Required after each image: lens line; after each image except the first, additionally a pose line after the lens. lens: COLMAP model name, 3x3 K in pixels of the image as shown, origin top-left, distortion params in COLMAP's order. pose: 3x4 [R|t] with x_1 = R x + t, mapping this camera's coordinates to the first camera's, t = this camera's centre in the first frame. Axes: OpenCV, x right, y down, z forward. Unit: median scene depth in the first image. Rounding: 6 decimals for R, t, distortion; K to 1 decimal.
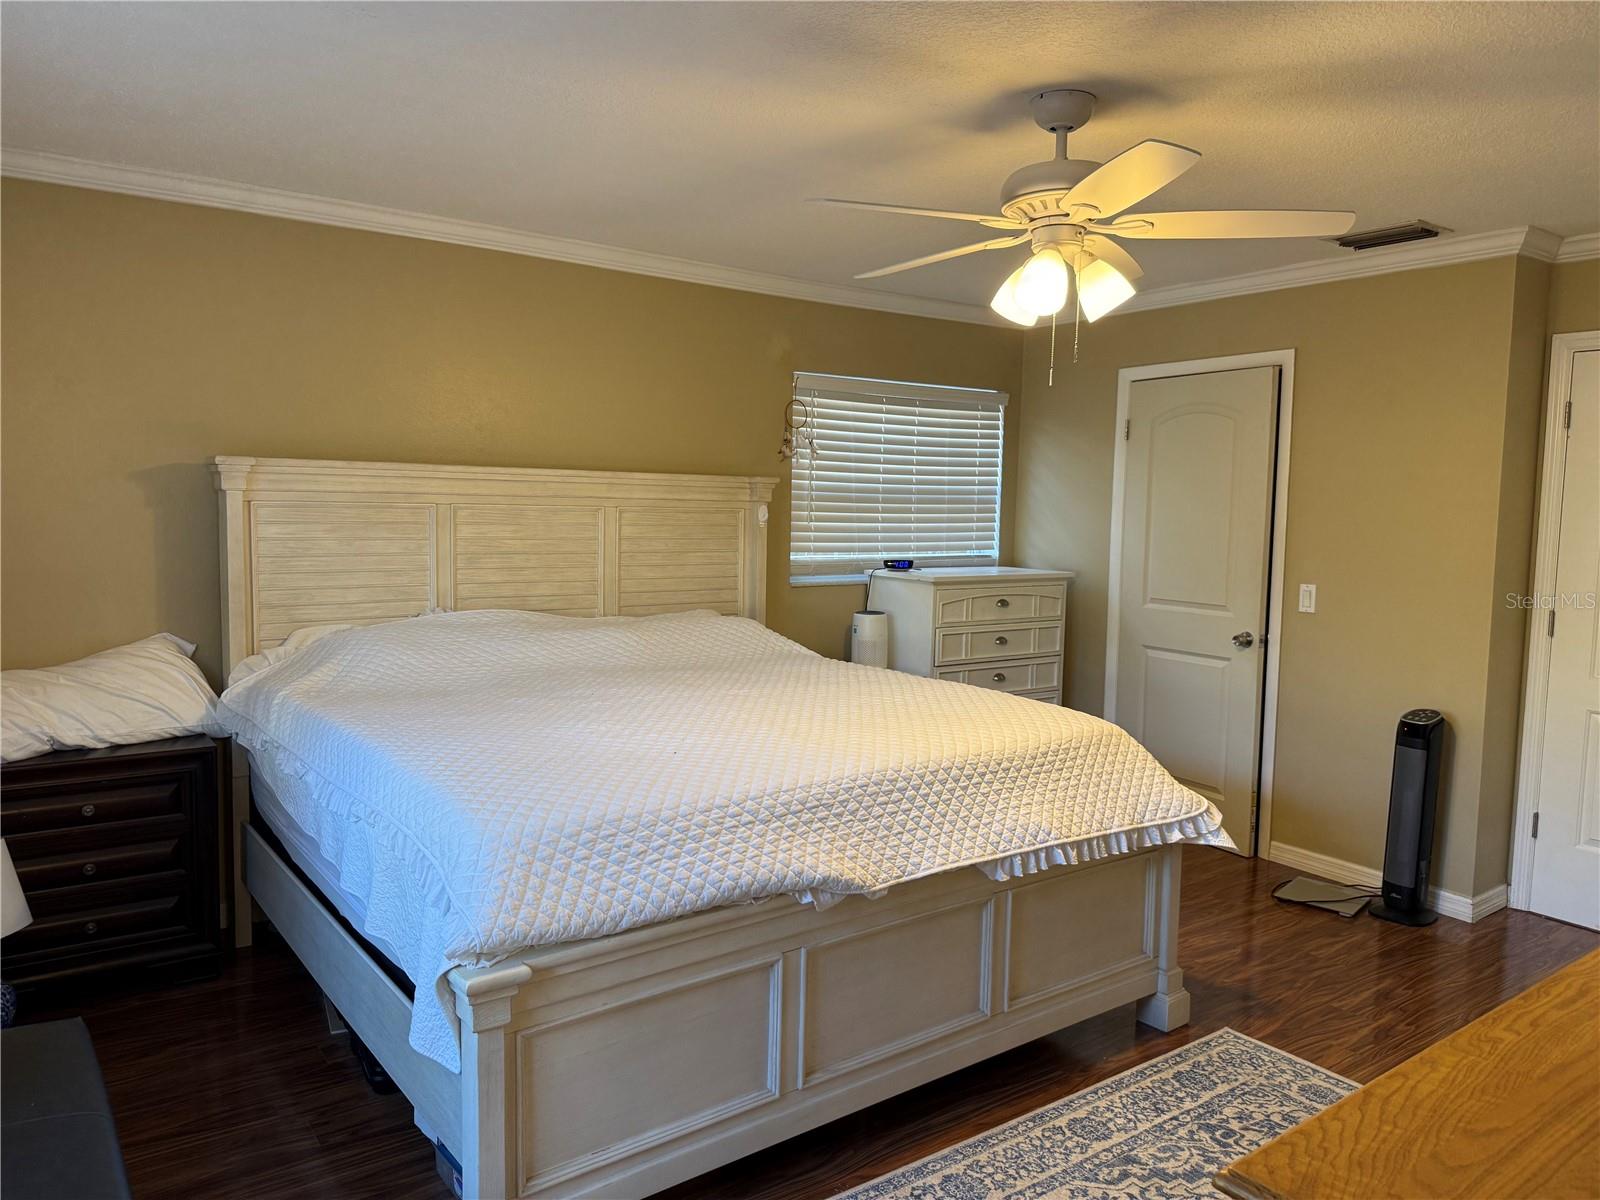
lens RADIAL K [[1141.4, 0, 795.2], [0, 1141.4, 594.2], [0, 0, 1]] dist [0.037025, -0.052924]
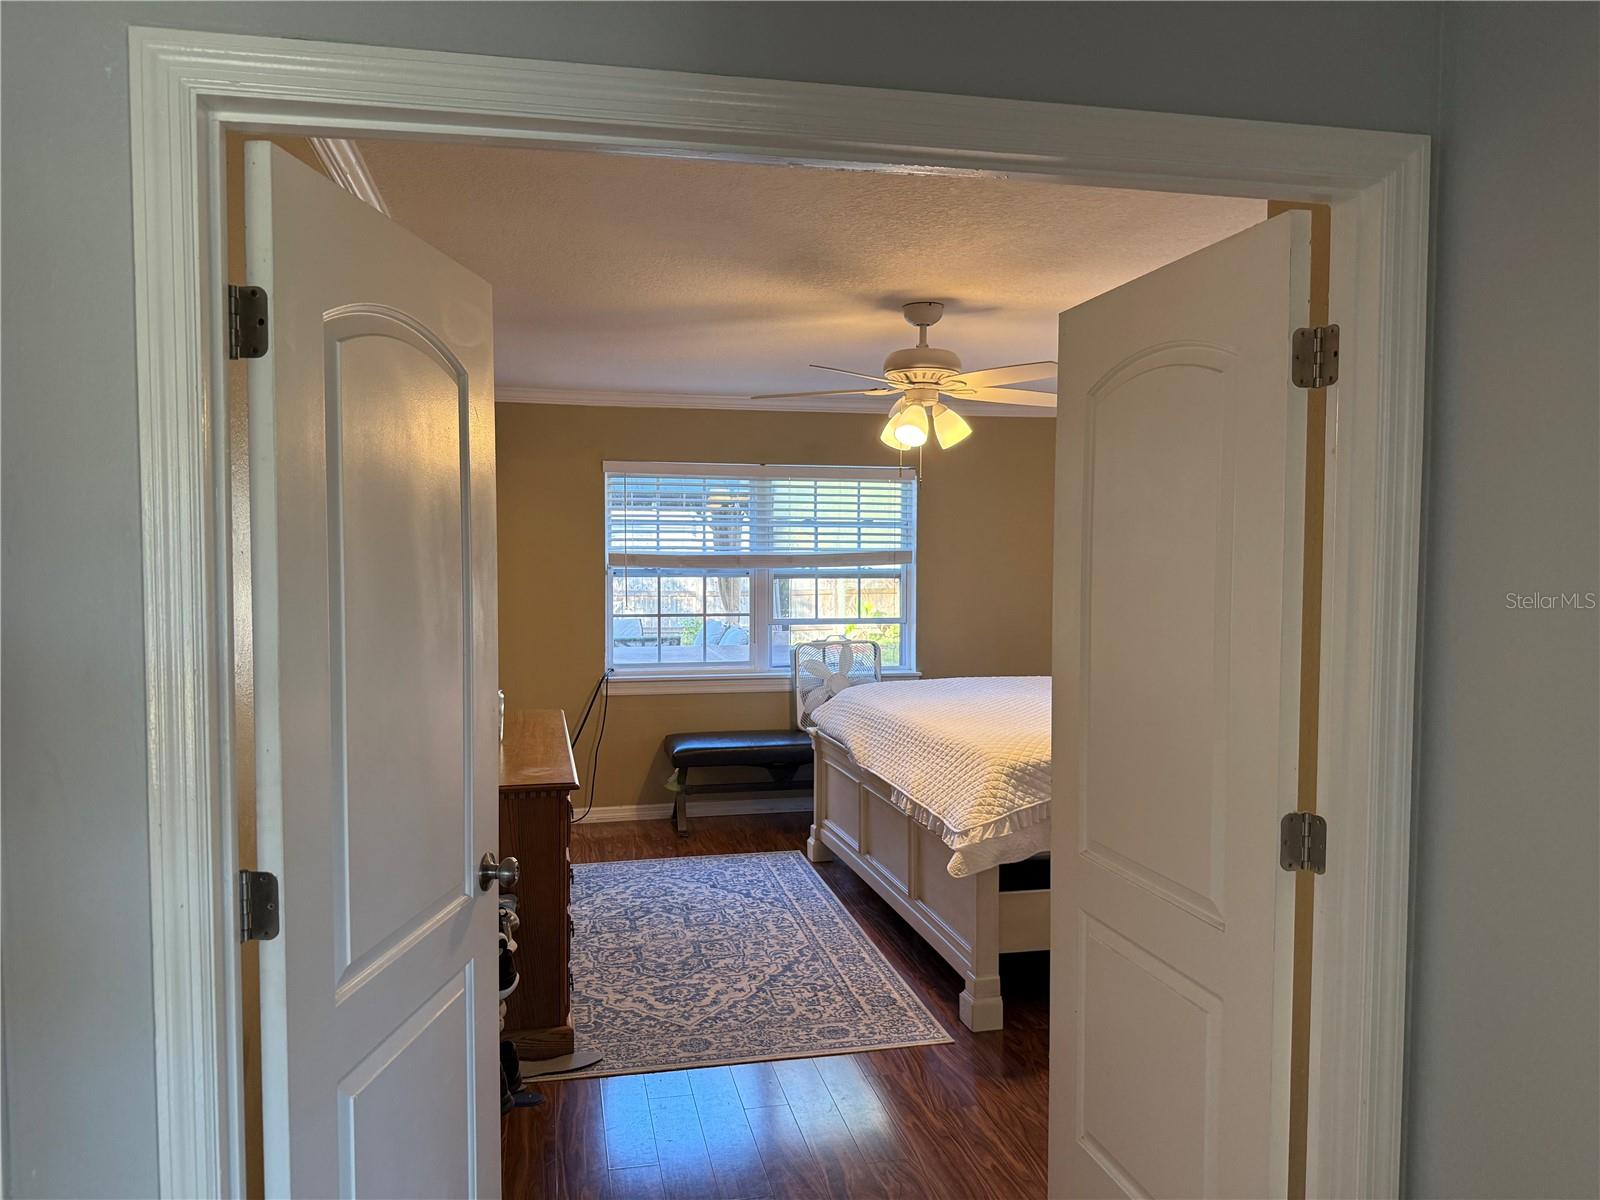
lens RADIAL K [[1141.4, 0, 806.2], [0, 1141.4, 598.5], [0, 0, 1]] dist [0.037025, -0.052924]
pose [[-0.404550, 0.011924, -0.914438, 1.099378], [-0.085071, 0.995089, 0.050612, -0.067227], [0.910550, 0.098267, -0.401549, 0.976246]]
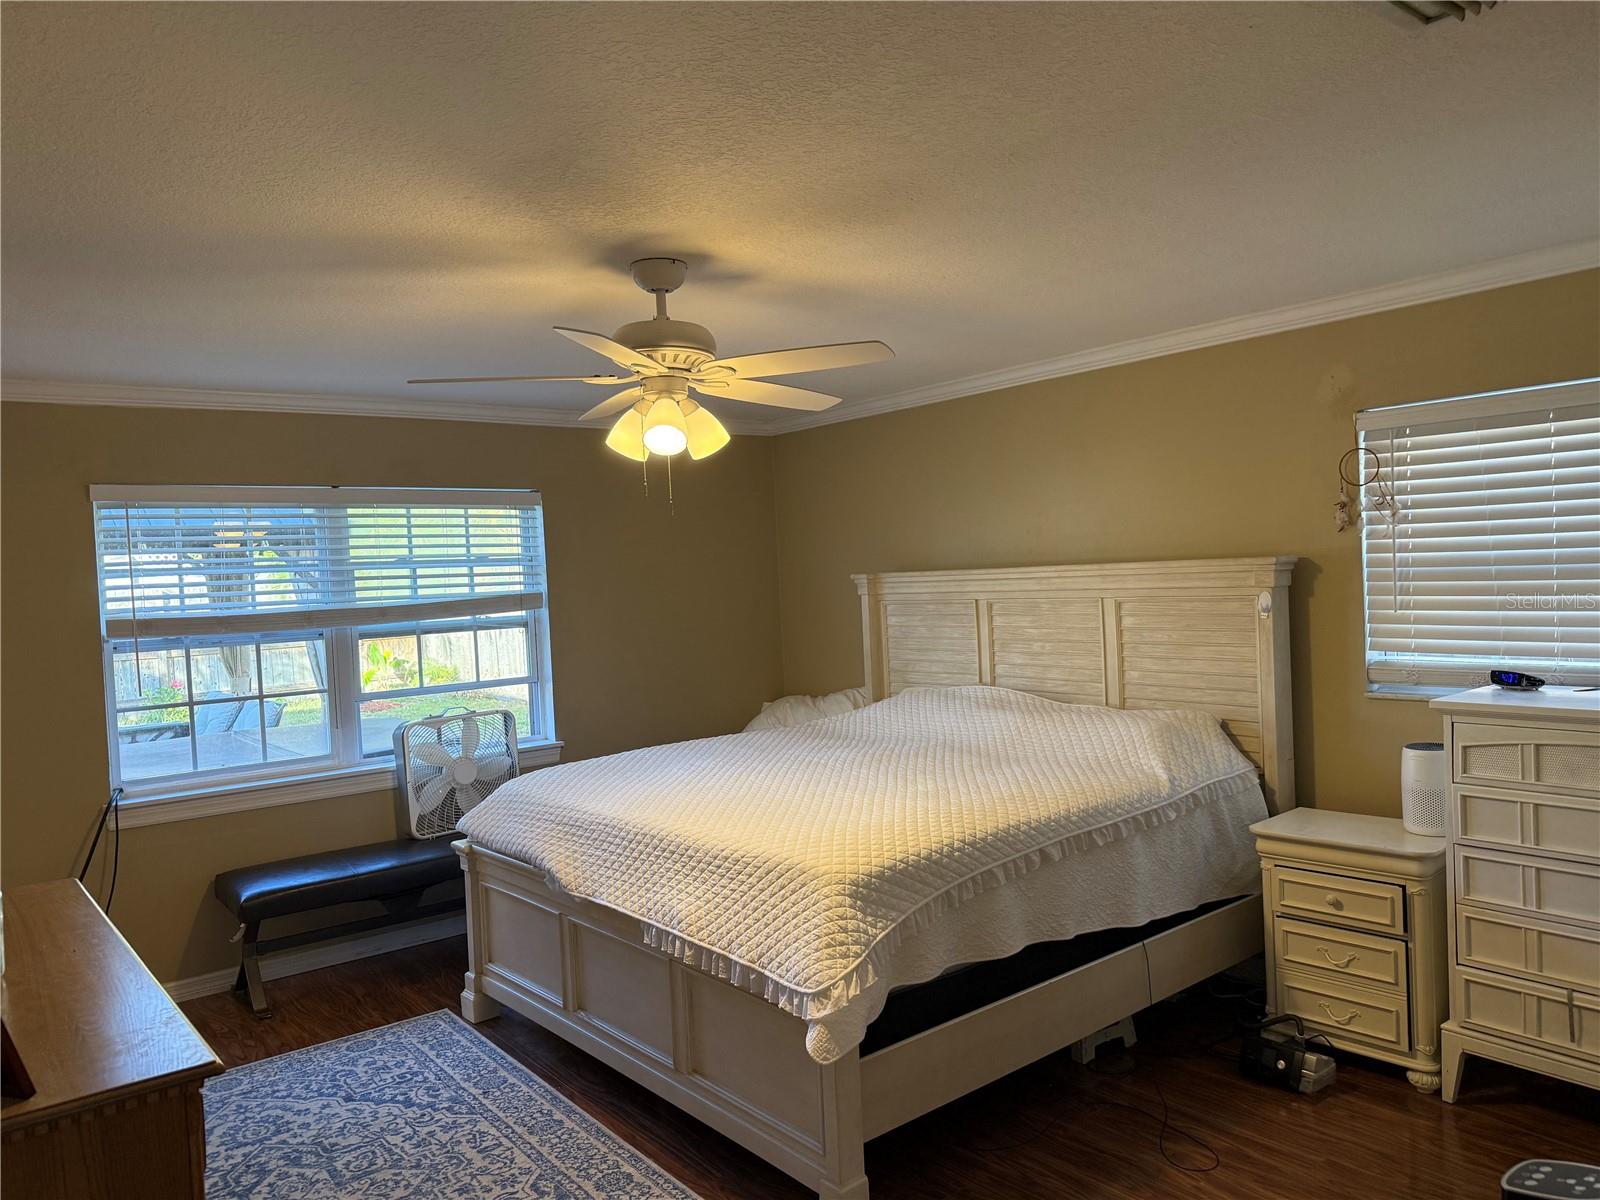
lens RADIAL K [[1141.4, 0, 793.9], [0, 1141.4, 599.4], [0, 0, 1]] dist [0.037025, -0.052924]
pose [[0.032363, 0.002521, -0.999473, 0.878664], [-0.034787, 0.999394, 0.001395, -0.069304], [0.998871, 0.034723, 0.032431, 0.713740]]
